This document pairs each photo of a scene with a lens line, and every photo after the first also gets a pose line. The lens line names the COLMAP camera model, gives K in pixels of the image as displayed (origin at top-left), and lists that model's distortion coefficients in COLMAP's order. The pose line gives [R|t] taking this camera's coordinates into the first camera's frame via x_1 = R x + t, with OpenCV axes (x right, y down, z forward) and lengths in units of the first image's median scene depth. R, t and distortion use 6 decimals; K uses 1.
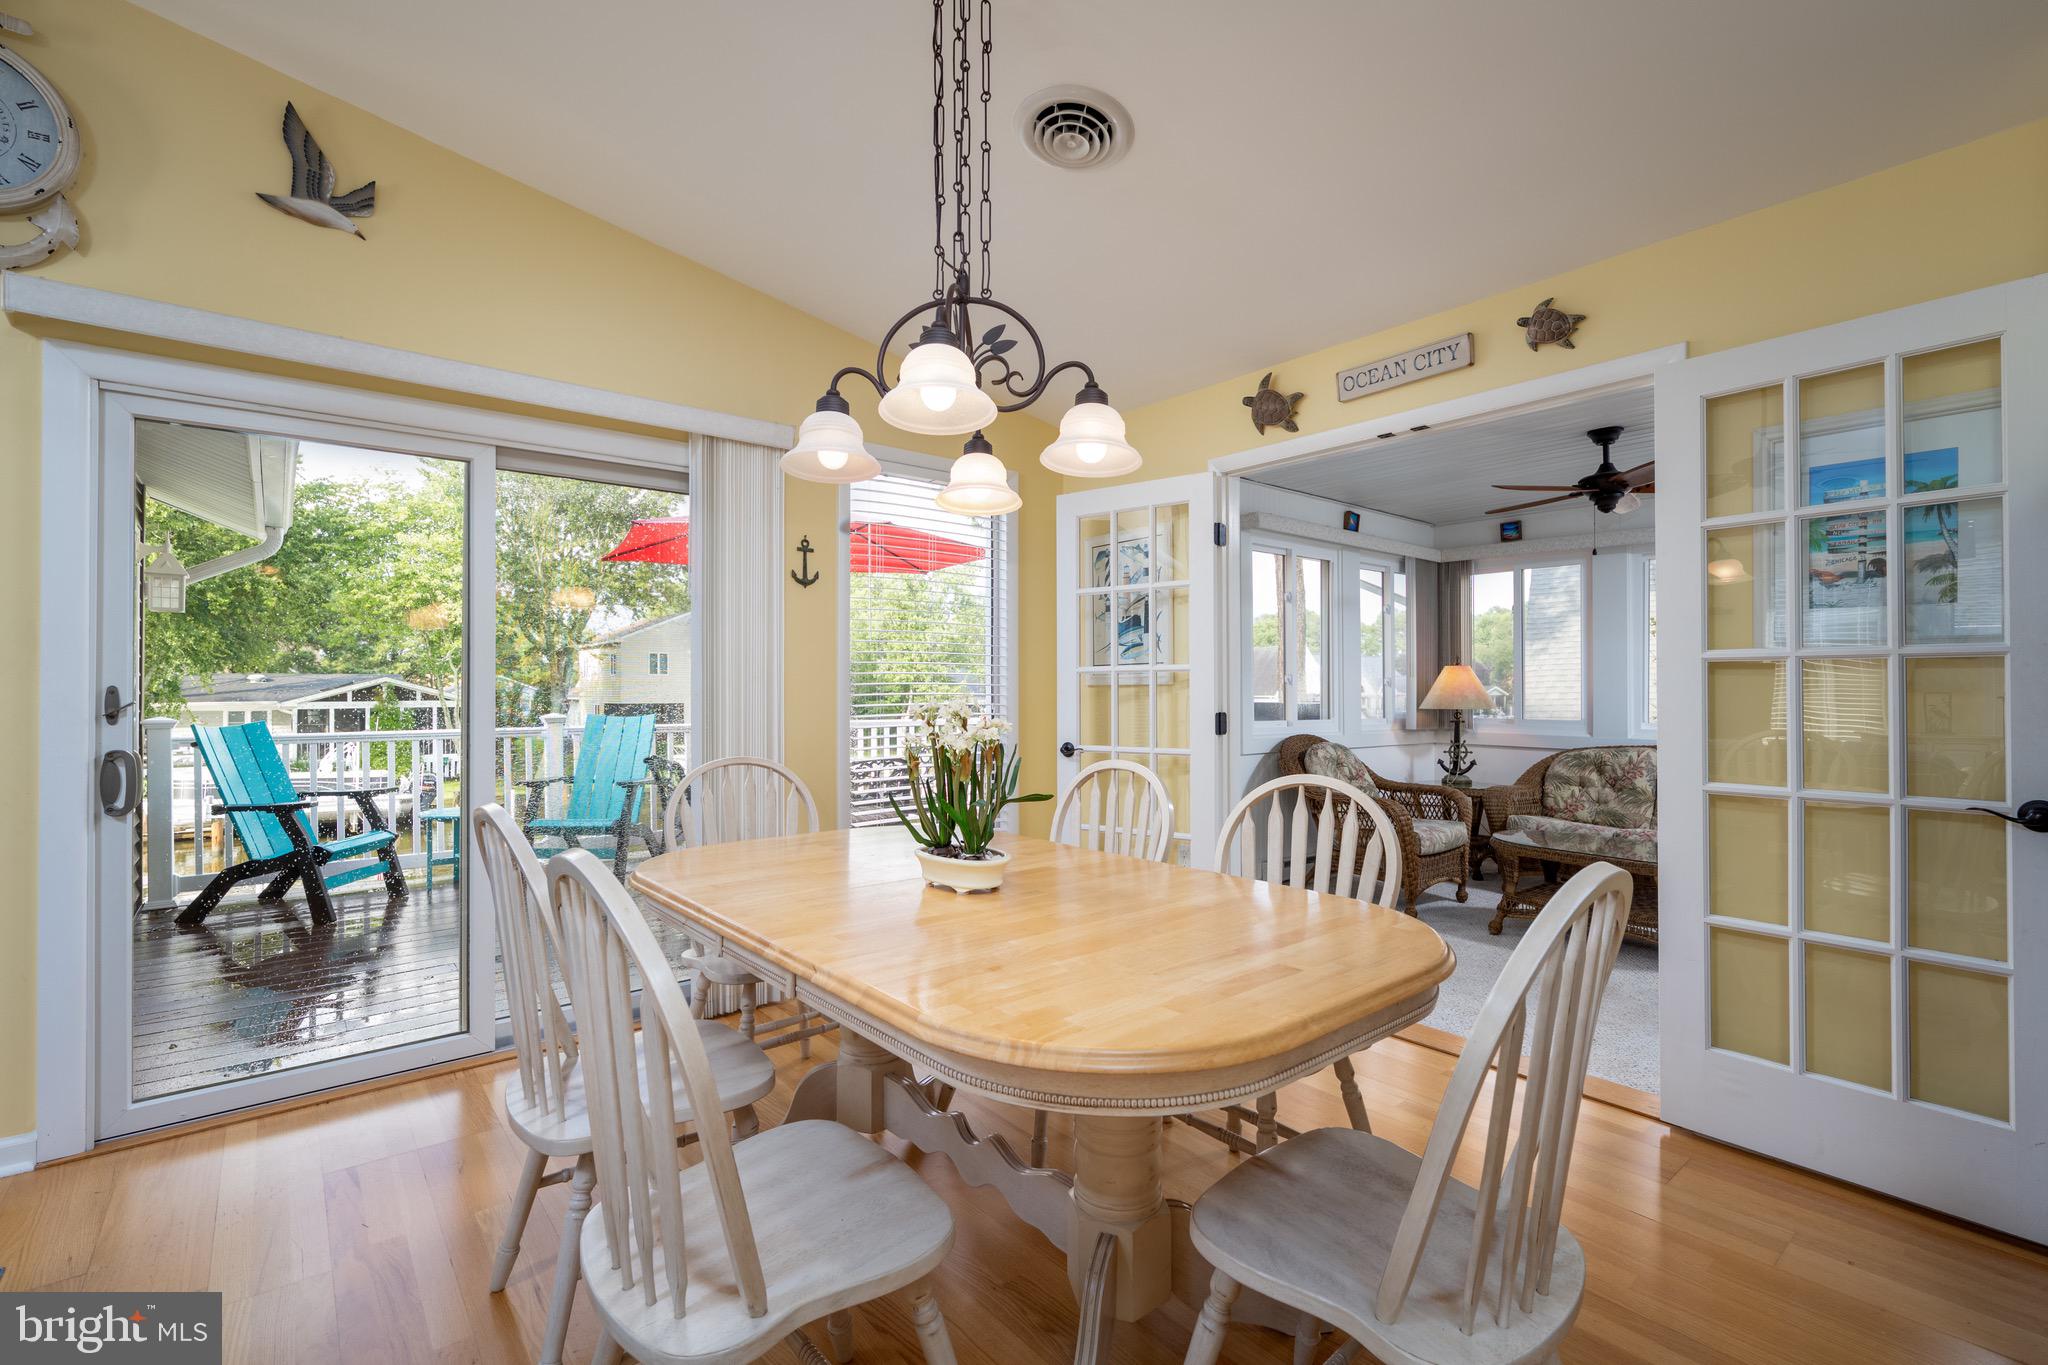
lens RADIAL K [[911.4, 0, 1024.0], [0, 911.4, 682.5], [0, 0, 1]] dist [-0.001579, -0.000046]
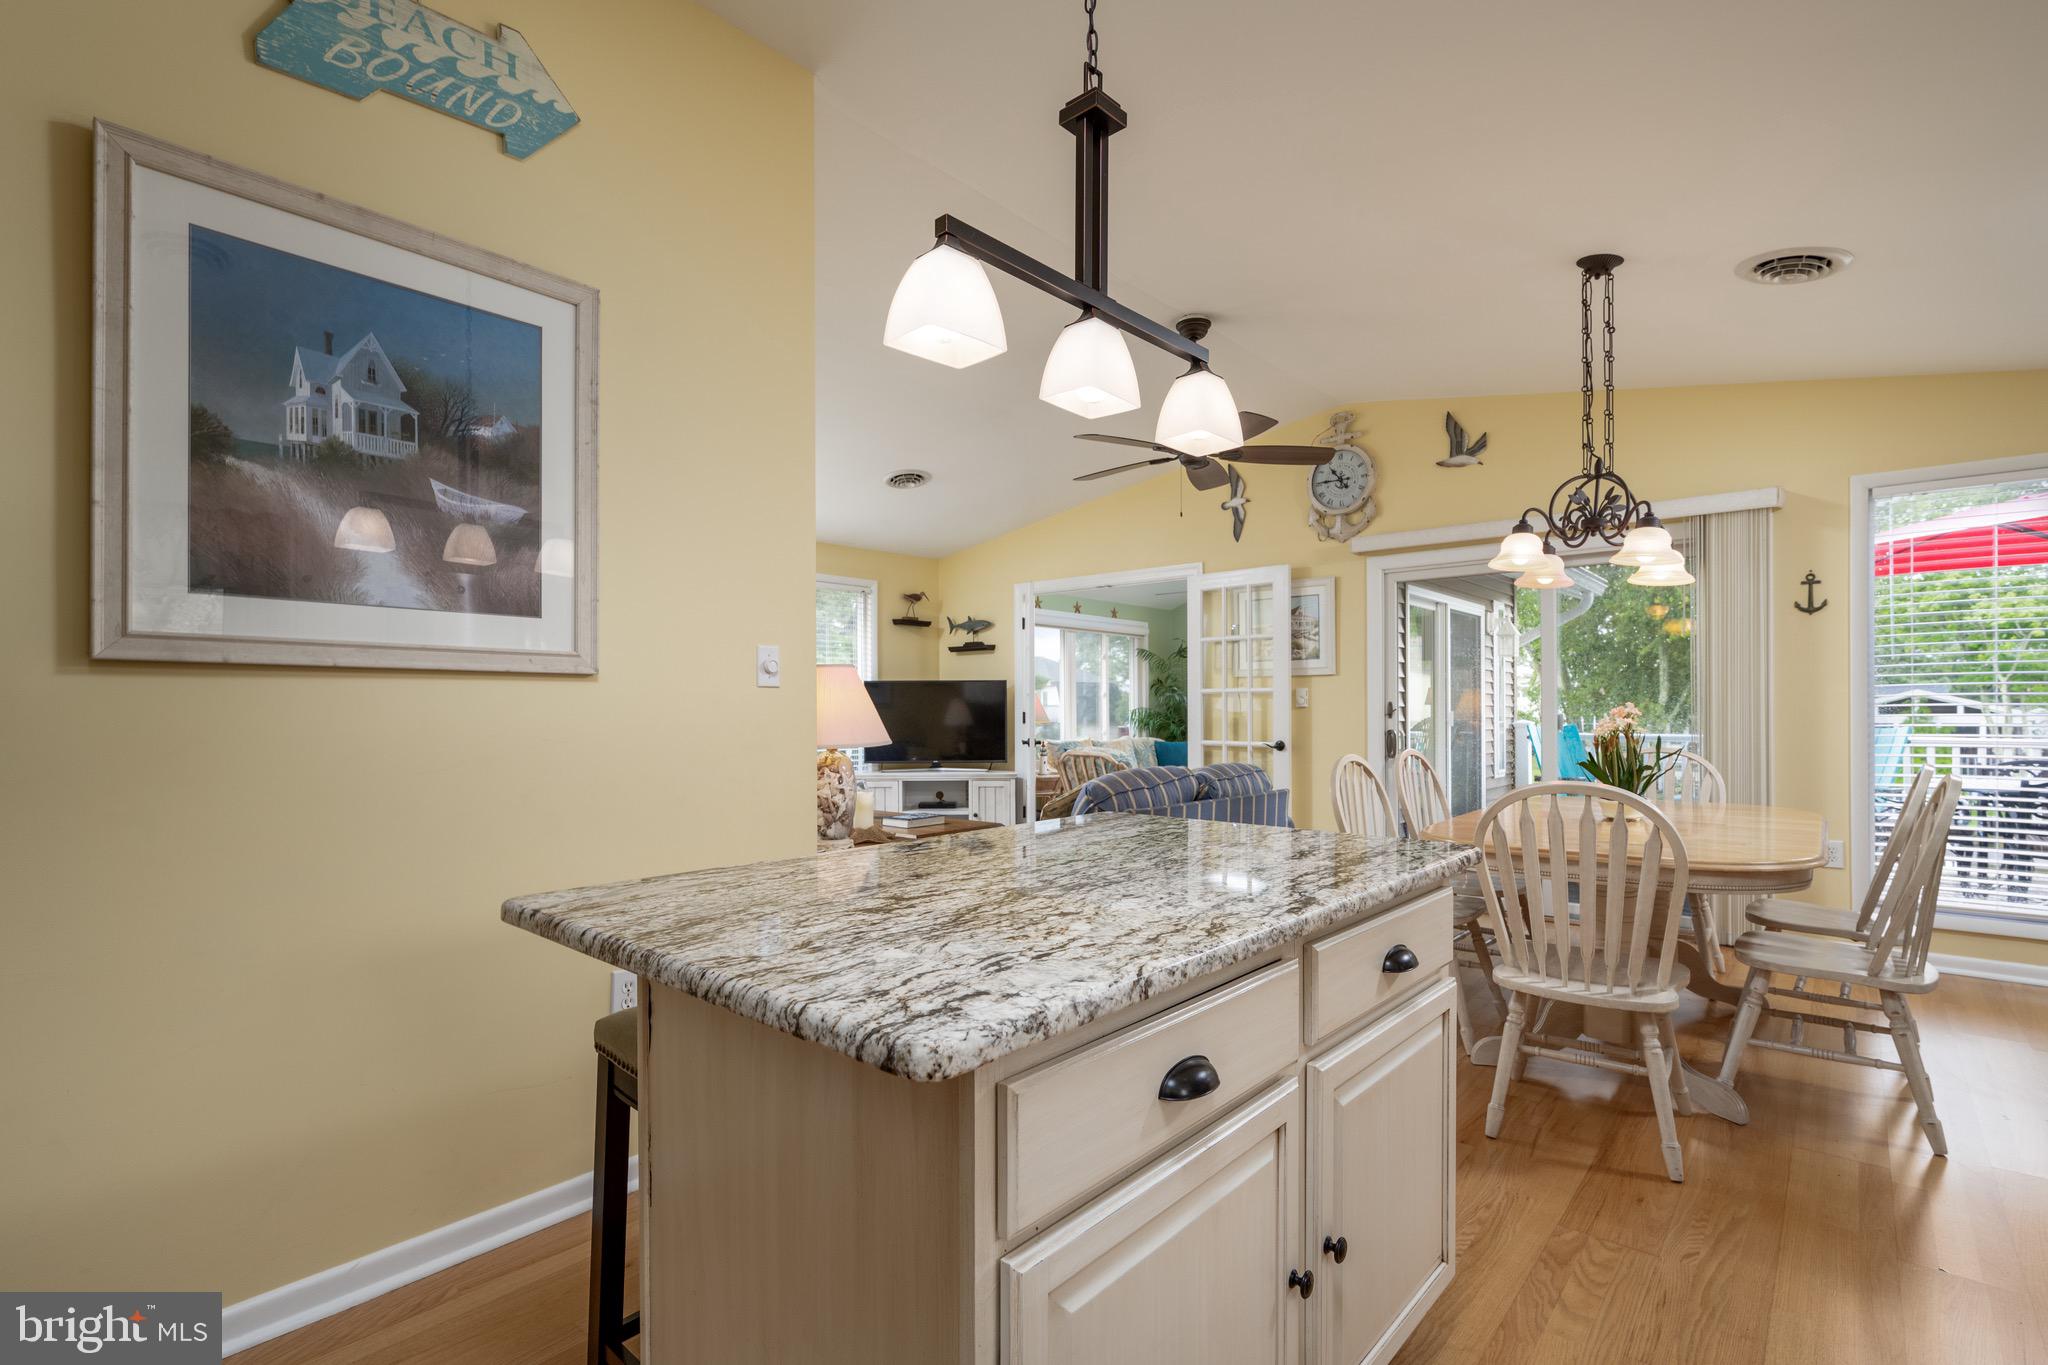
lens RADIAL K [[942.1, 0, 1025.2], [0, 942.1, 696.9], [0, 0, 1]] dist [-0.003160, -0.000412]
pose [[0.155917, -0.008743, -0.987731, 0.700921], [0.010086, 0.999923, -0.007259, -0.000008], [0.987719, -0.008830, 0.155993, -0.163860]]
